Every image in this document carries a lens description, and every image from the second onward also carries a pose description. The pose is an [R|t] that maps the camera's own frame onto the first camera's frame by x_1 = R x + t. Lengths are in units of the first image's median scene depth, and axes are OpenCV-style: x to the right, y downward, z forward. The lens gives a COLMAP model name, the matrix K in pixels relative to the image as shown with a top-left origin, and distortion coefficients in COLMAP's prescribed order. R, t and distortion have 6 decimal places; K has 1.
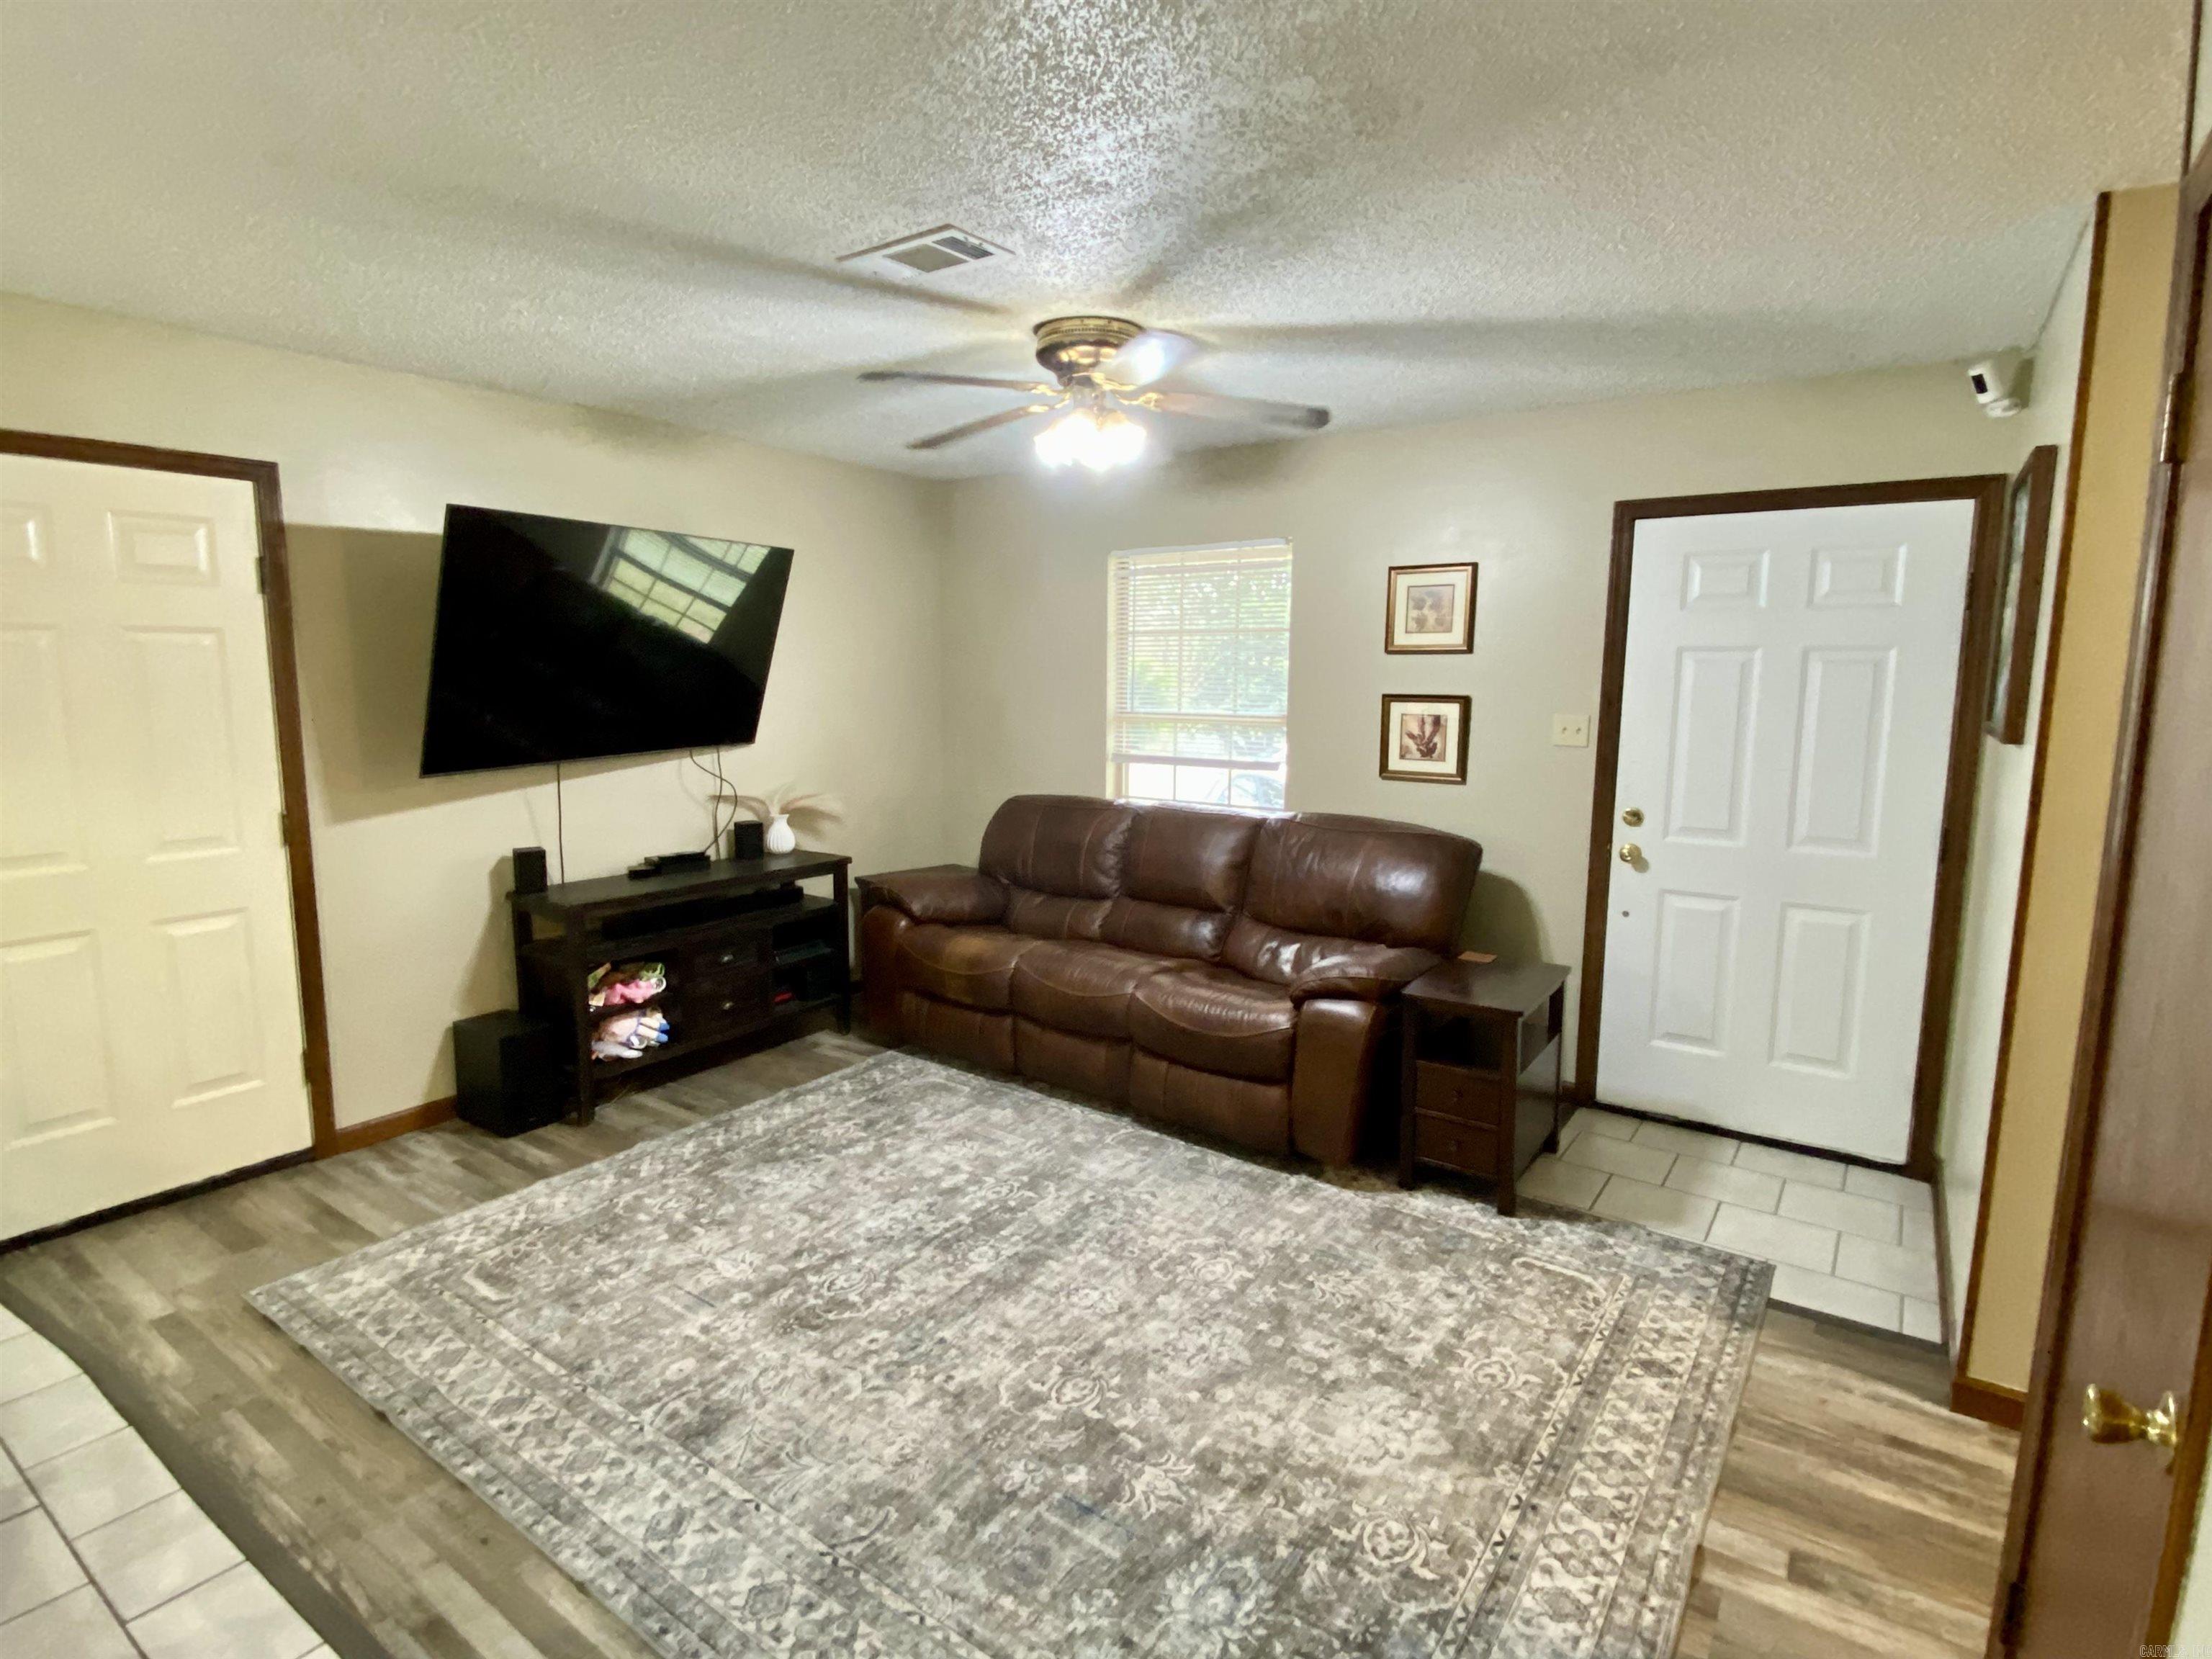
lens RADIAL K [[1108.9, 0, 1088.3], [0, 1108.9, 818.5], [0, 0, 1]] dist [0.066407, -0.078501]
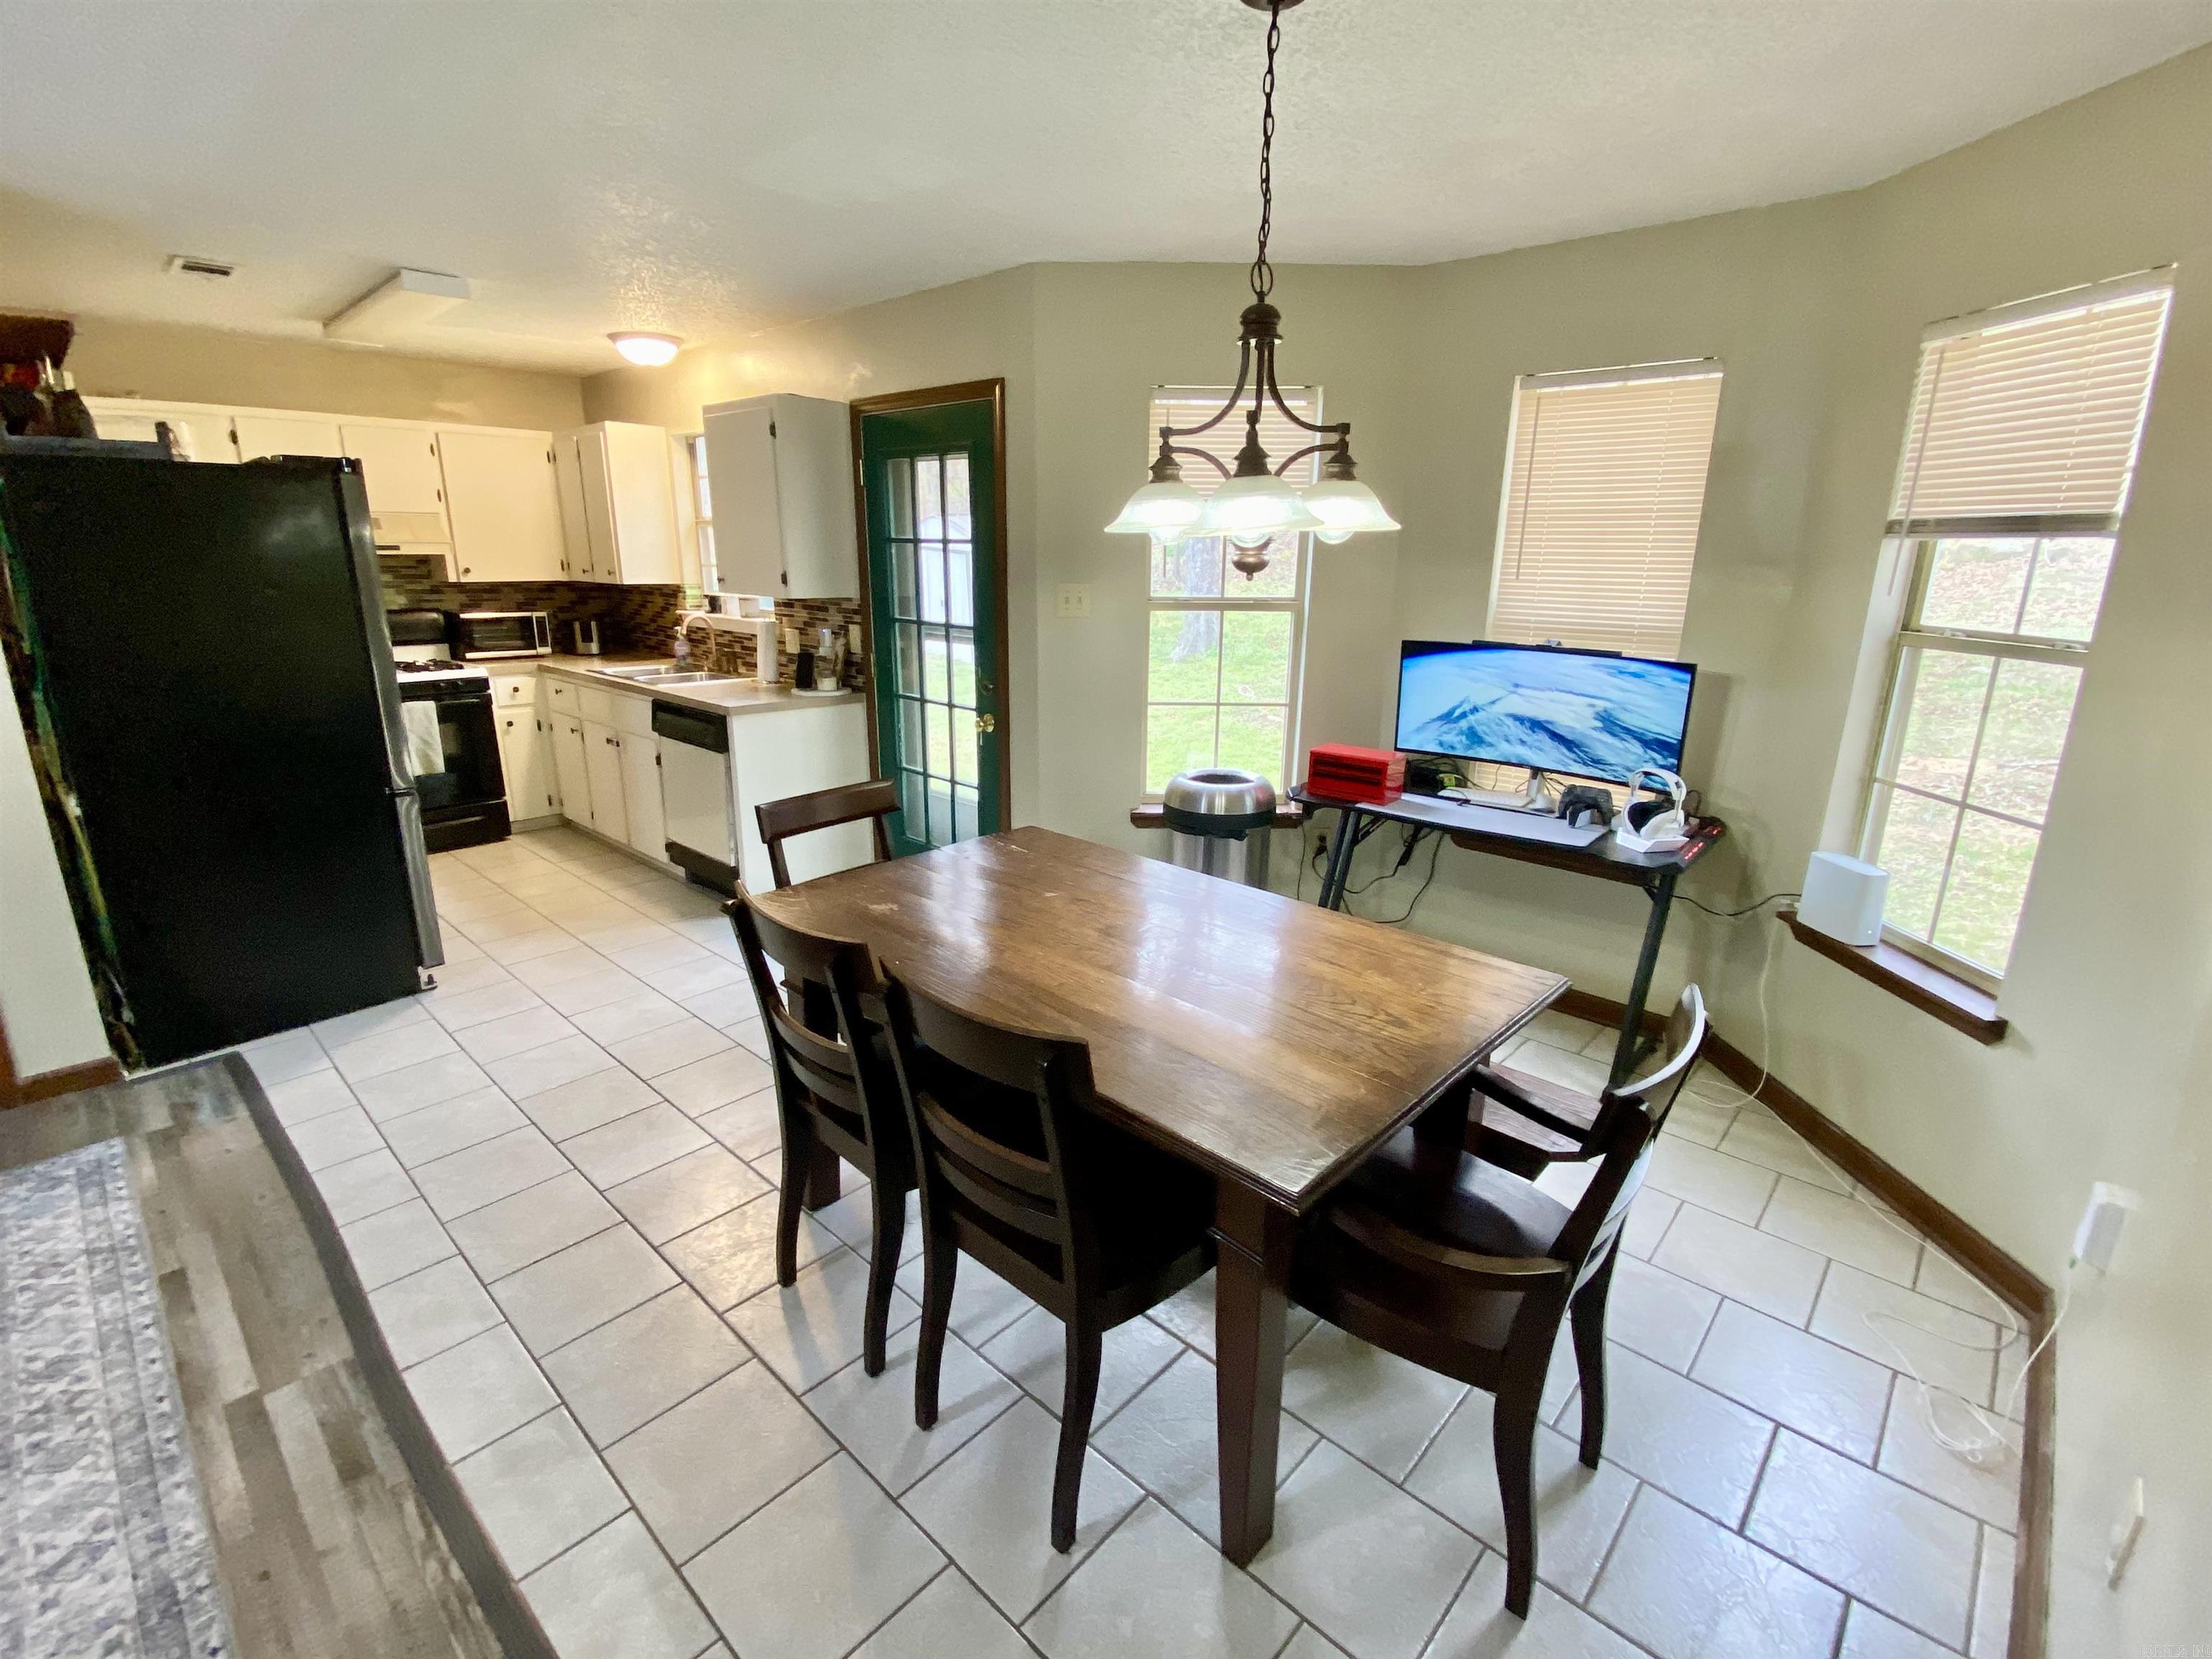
lens RADIAL K [[1005.0, 0, 1109.2], [0, 1005.0, 821.3], [0, 0, 1]] dist [0.011116, -0.017358]
pose [[-0.991077, -0.057864, 0.120073, -0.864124], [-0.006406, 0.920489, 0.390716, -0.133153], [-0.133134, 0.386461, -0.912646, 0.963720]]
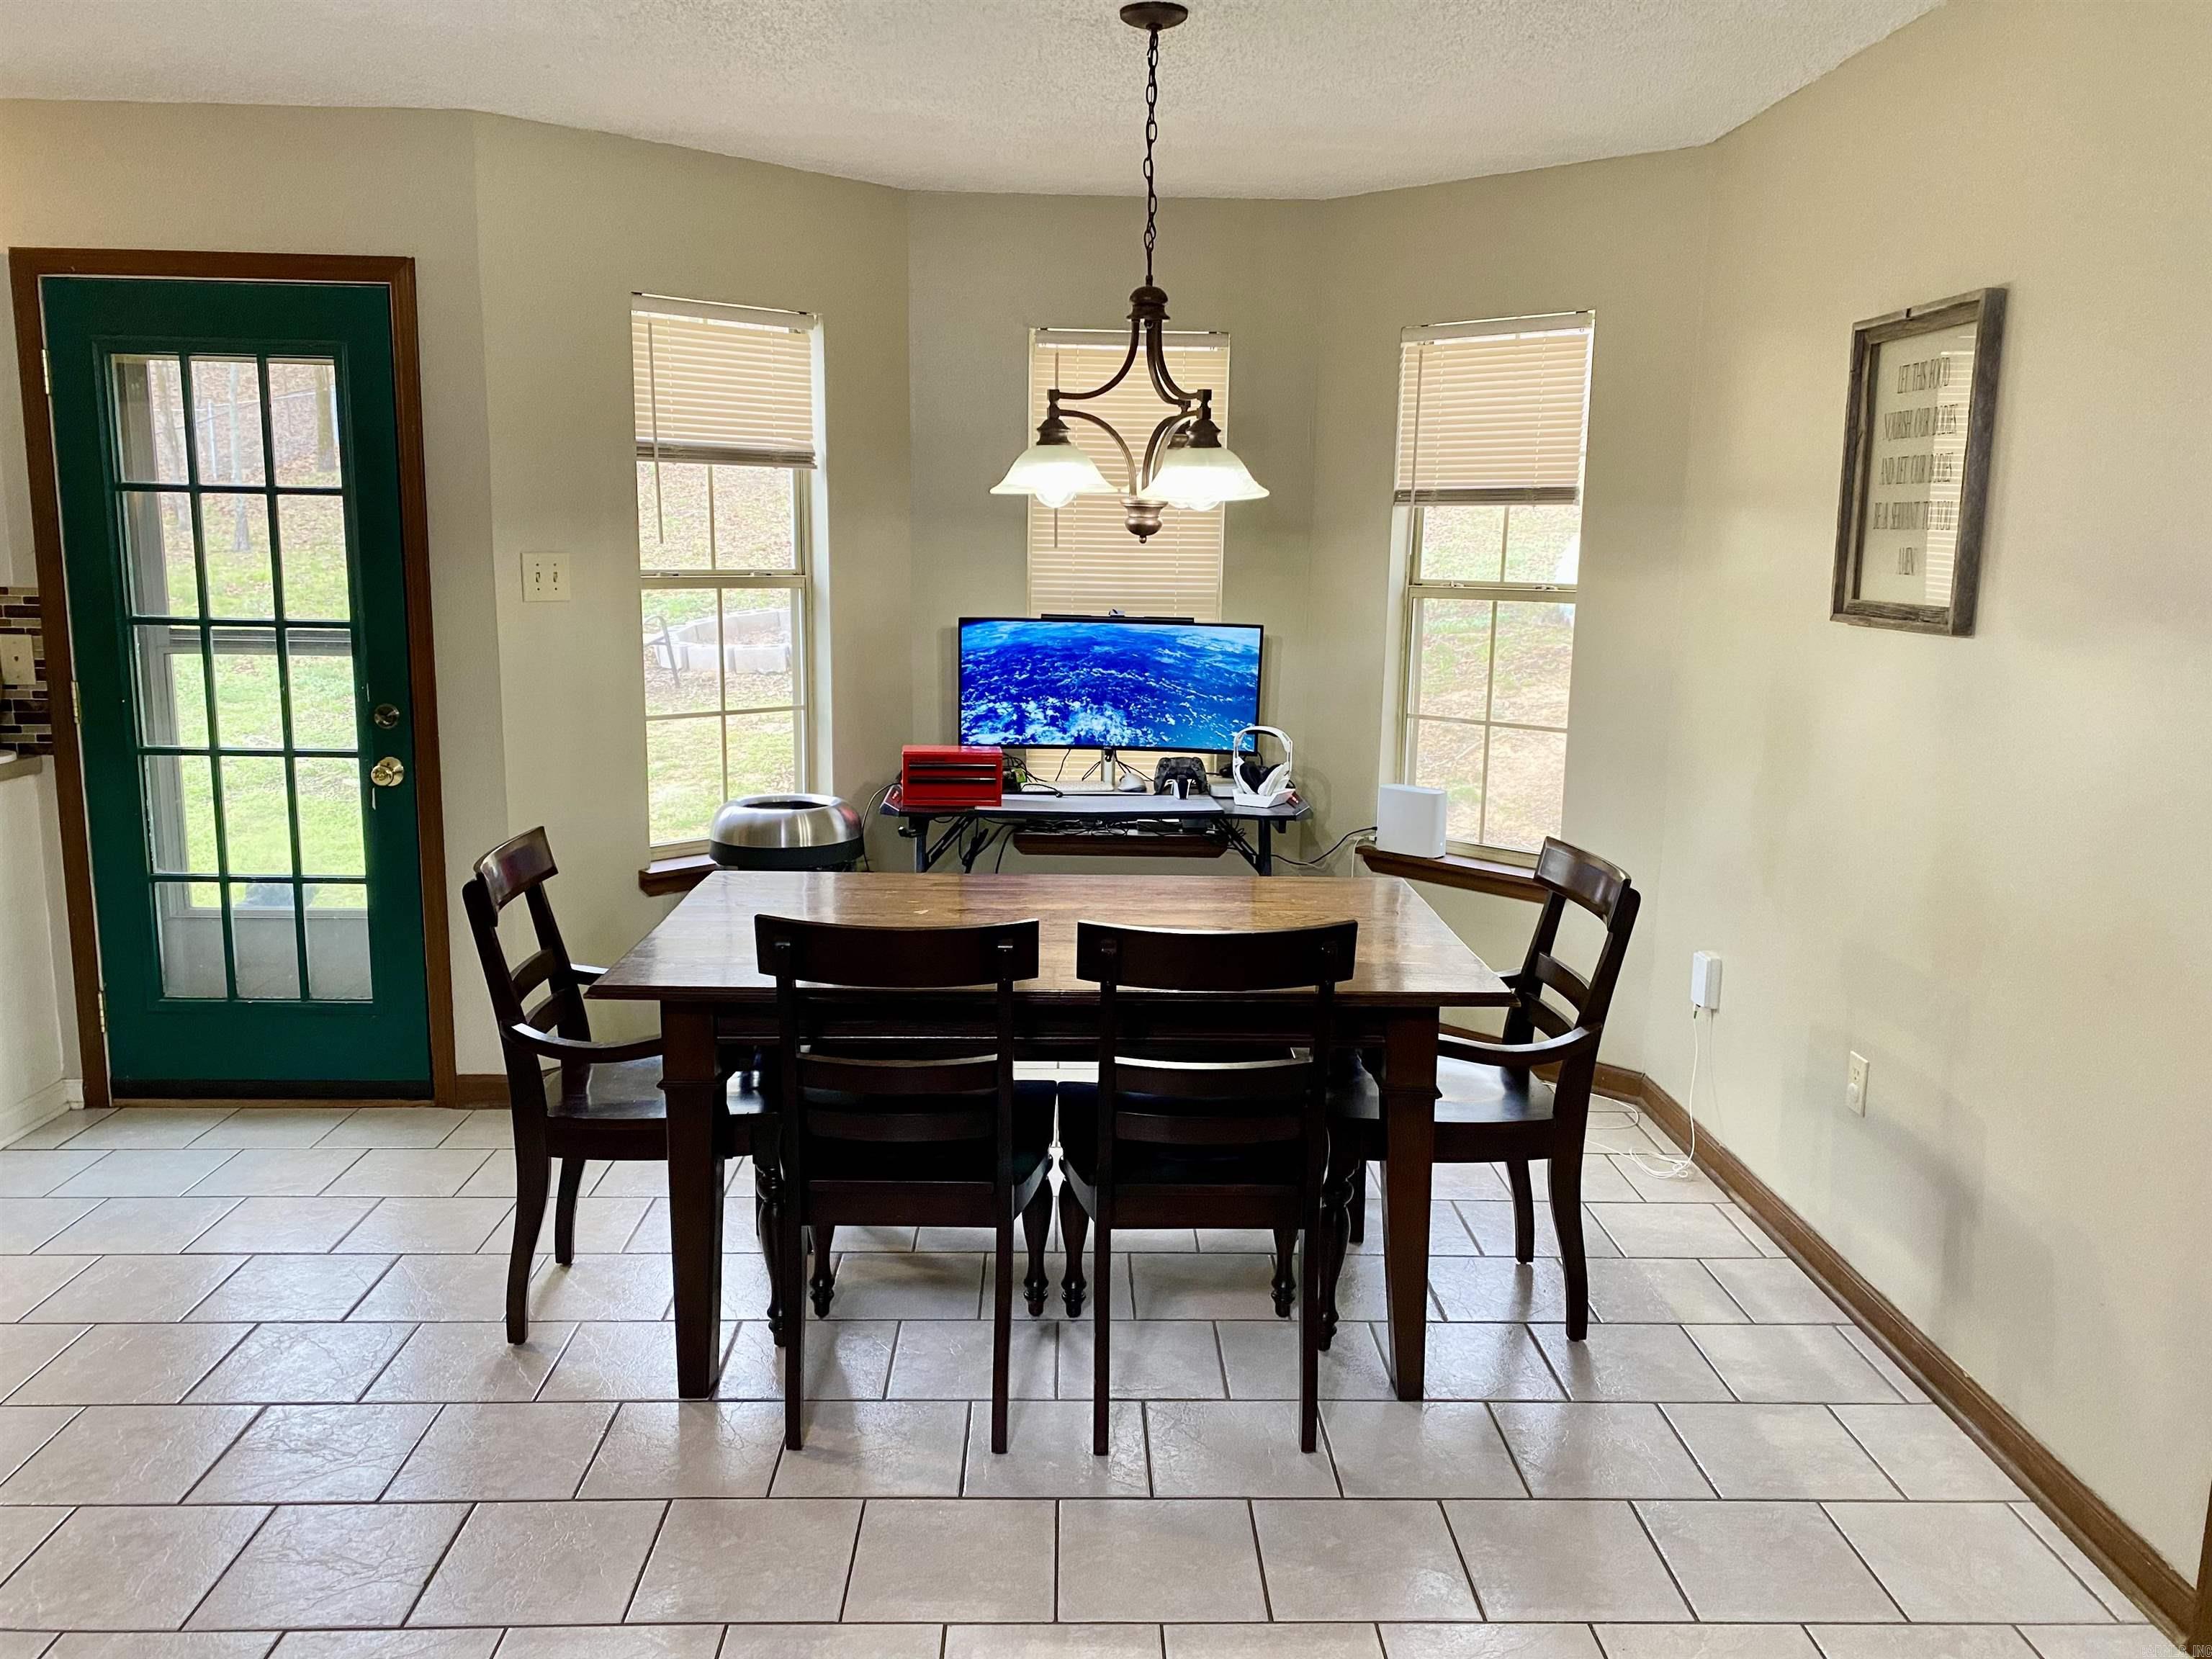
lens RADIAL K [[1691.2, 0, 1132.0], [0, 1691.2, 825.0], [0, 0, 1]] dist [0.003210, -0.011146]
pose [[-0.792696, 0.079679, -0.604388, -0.155296], [-0.110086, 0.956413, 0.270473, -0.145587], [0.599596, 0.280937, -0.749373, 1.184896]]
